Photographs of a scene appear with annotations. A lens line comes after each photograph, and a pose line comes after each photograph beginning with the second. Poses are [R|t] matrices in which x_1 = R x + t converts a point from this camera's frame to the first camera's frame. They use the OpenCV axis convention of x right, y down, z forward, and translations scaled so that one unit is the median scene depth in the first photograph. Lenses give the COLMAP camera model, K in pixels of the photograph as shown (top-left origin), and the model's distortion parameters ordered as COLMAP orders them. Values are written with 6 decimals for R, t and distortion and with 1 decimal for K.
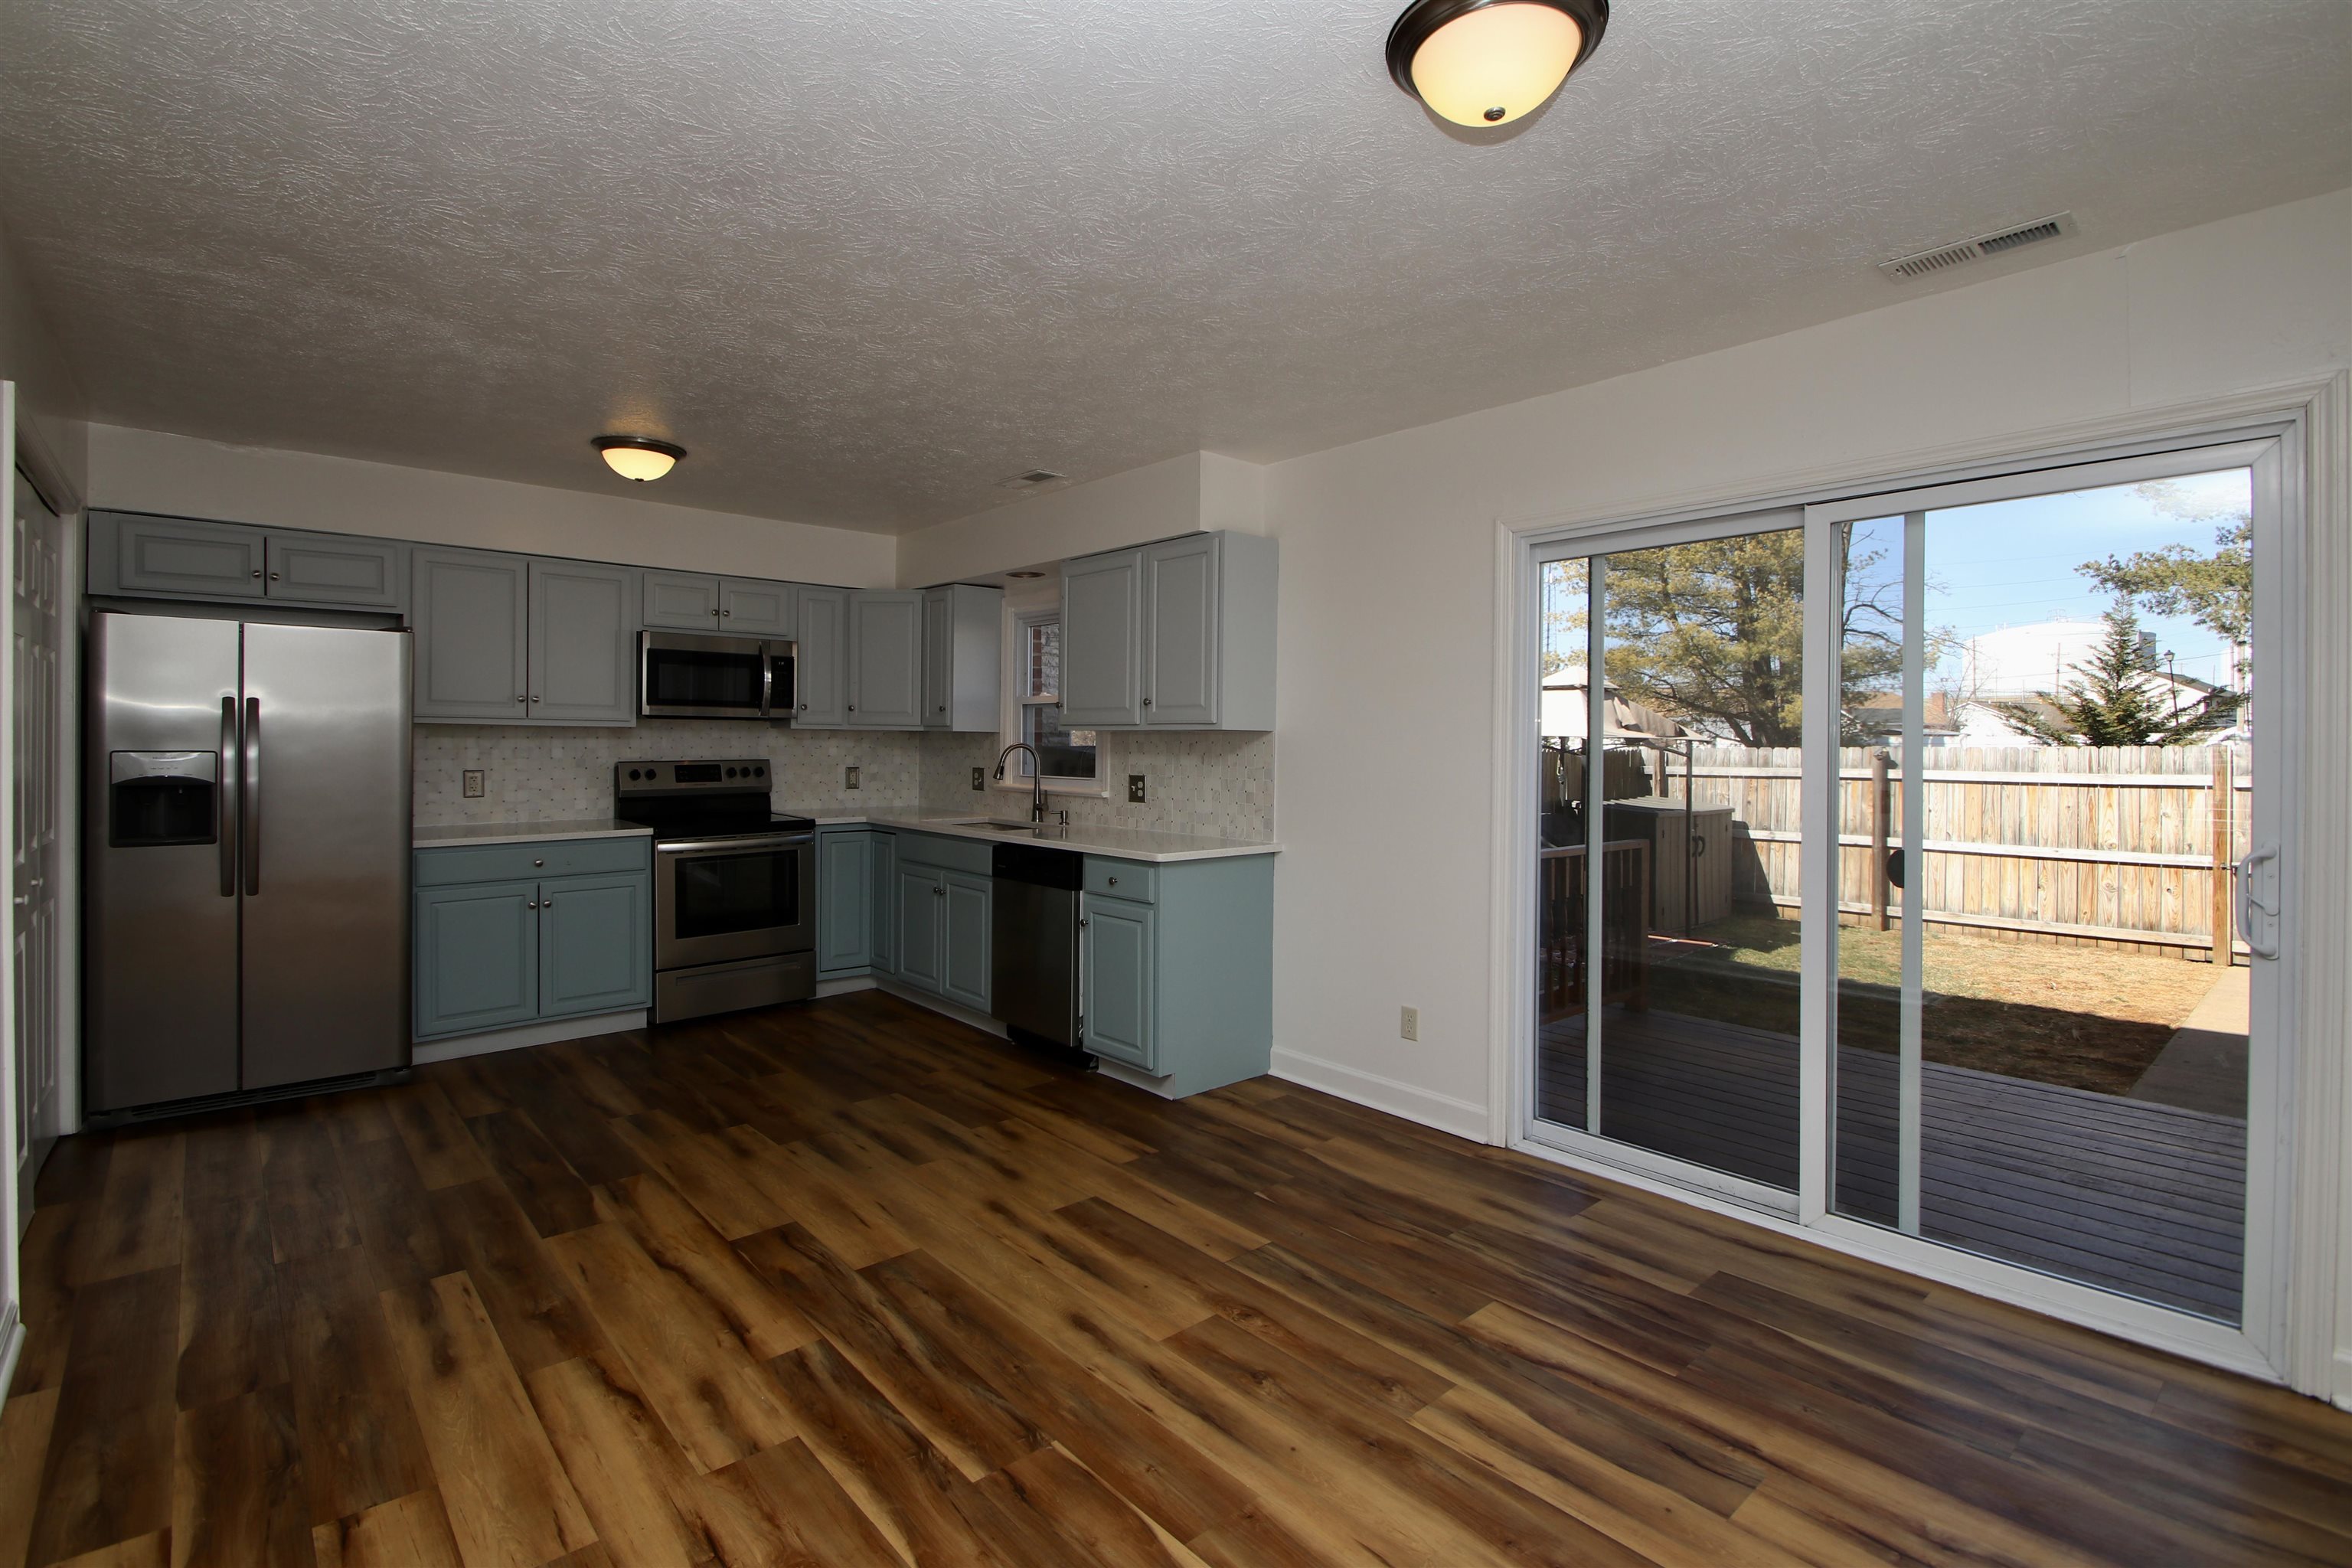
lens RADIAL K [[1081.7, 0, 1158.4], [0, 1081.7, 738.7], [0, 0, 1]] dist [0.013013, -0.018541]
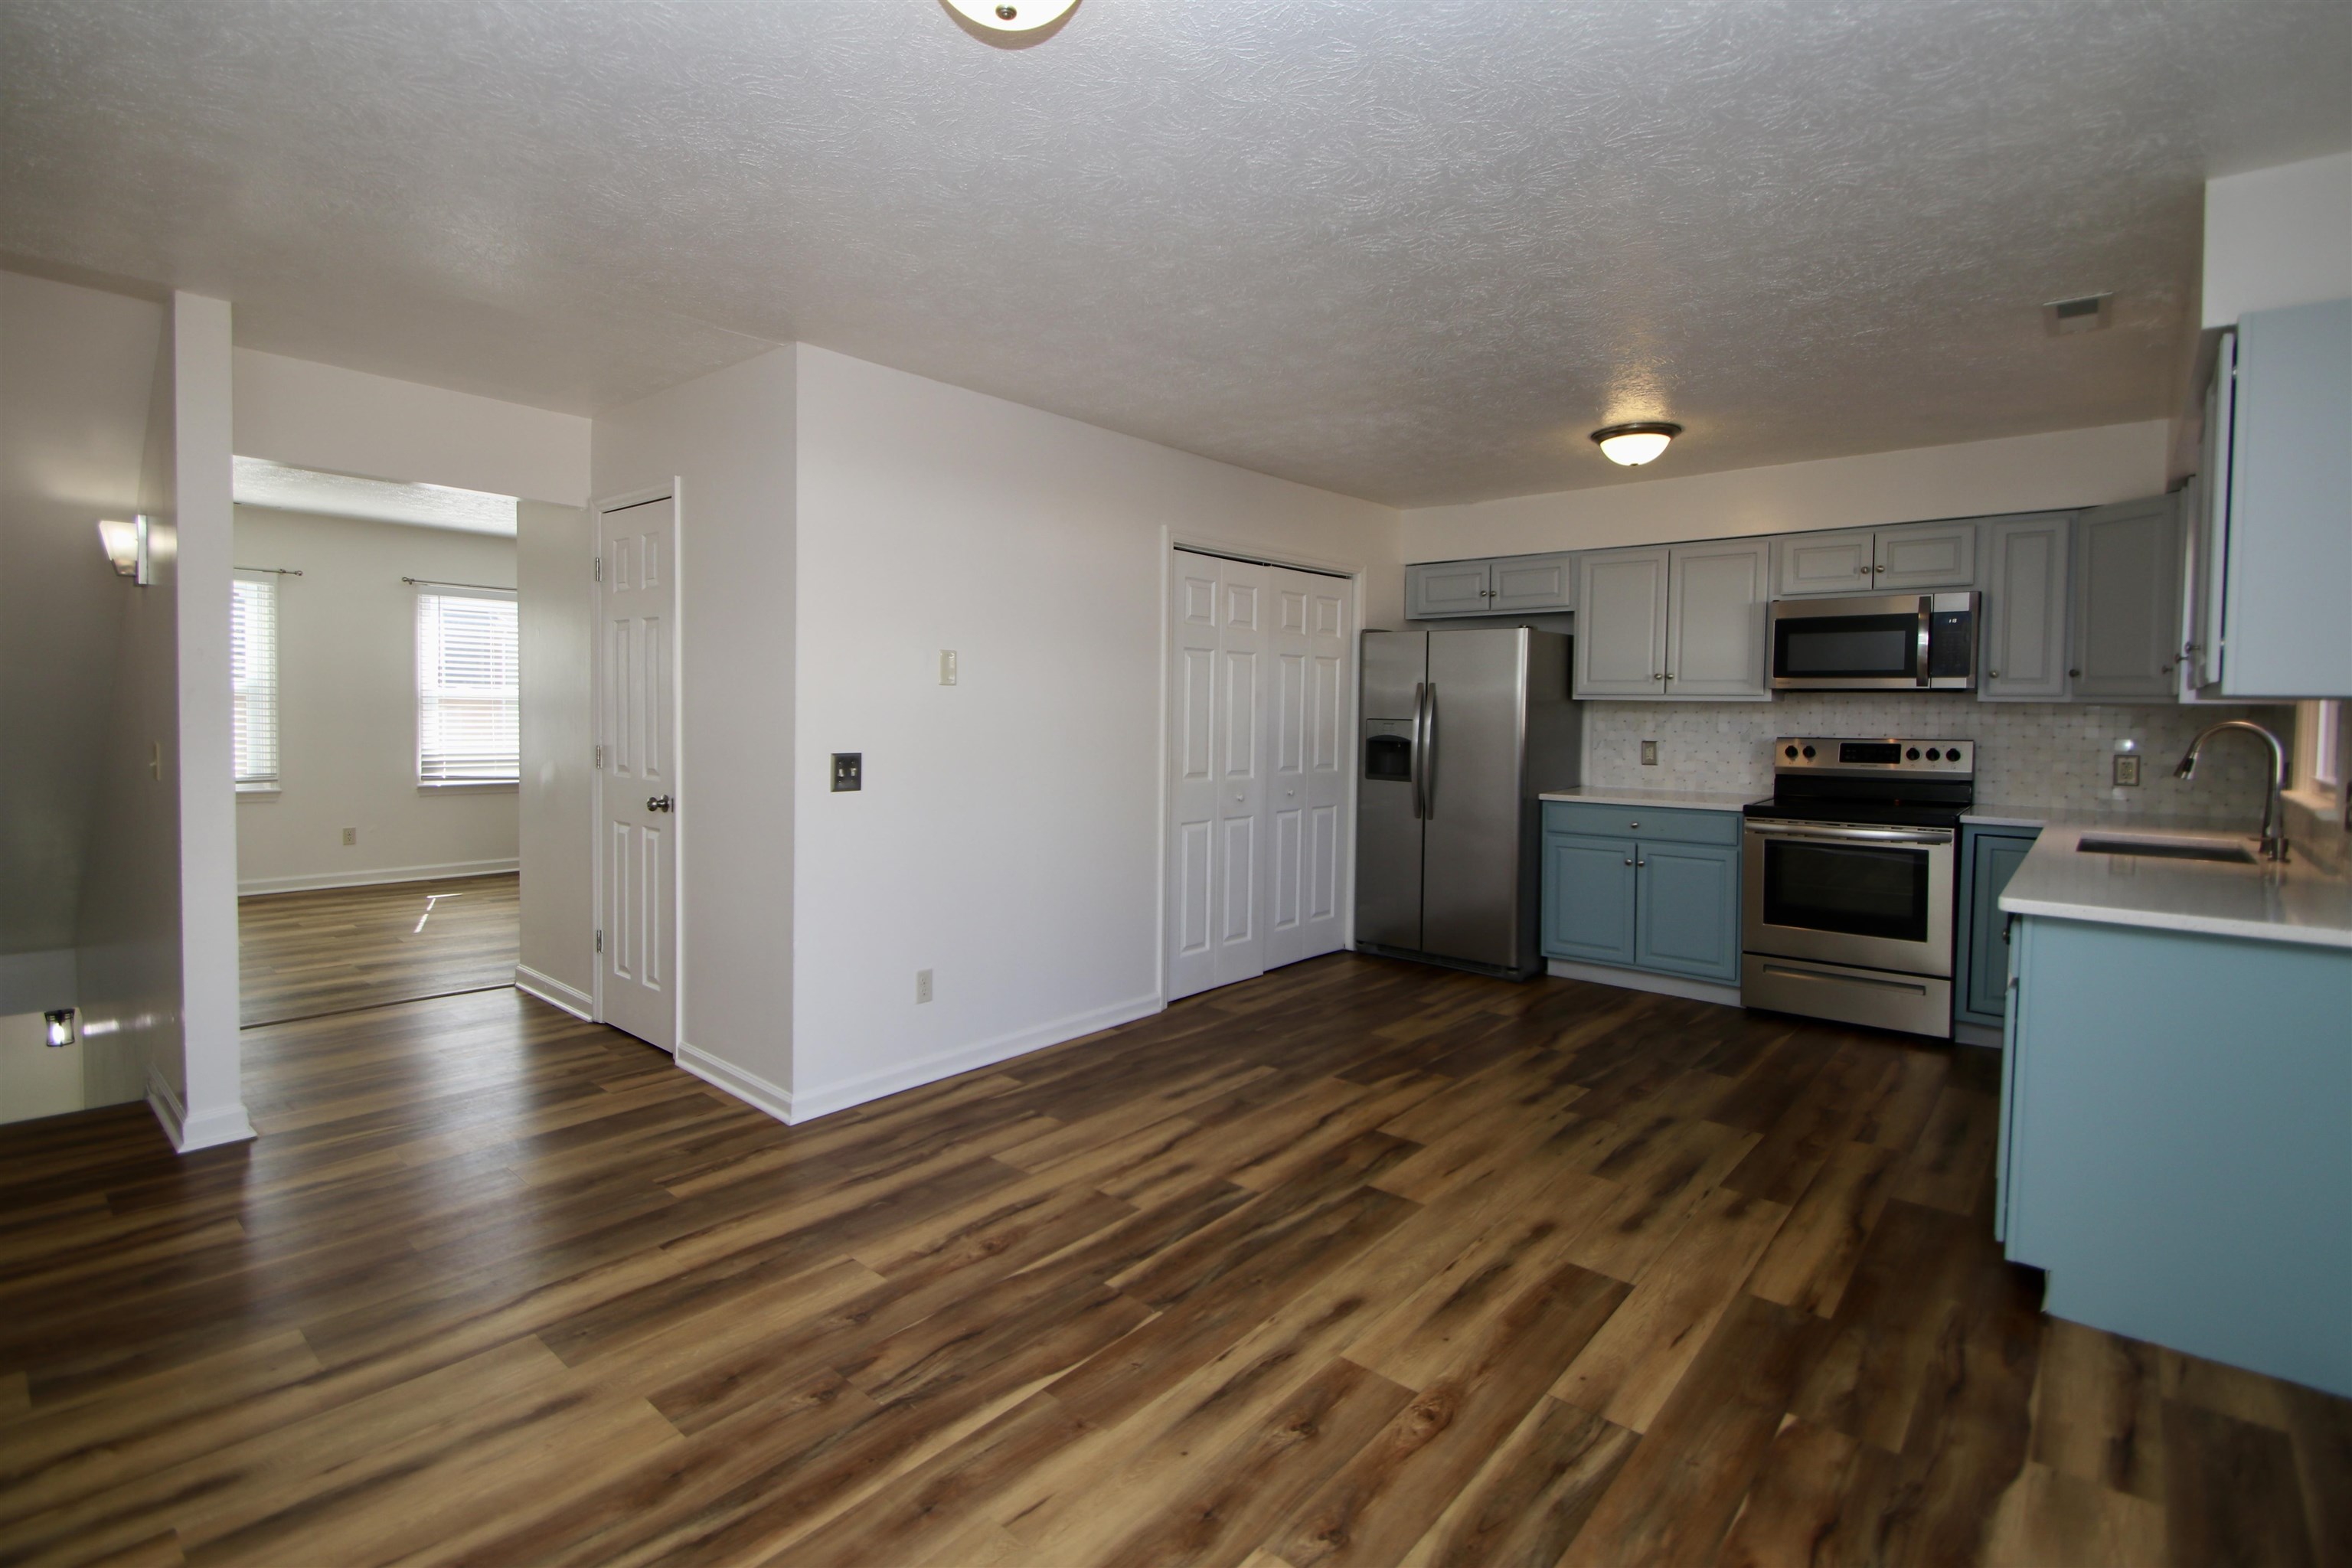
lens RADIAL K [[1081.7, 0, 1158.4], [0, 1081.7, 738.7], [0, 0, 1]] dist [0.013013, -0.018541]
pose [[0.124855, 0.022842, -0.991912, 0.505936], [-0.005511, 0.999735, 0.022329, 0.004791], [0.992160, 0.002678, 0.124948, 0.414643]]
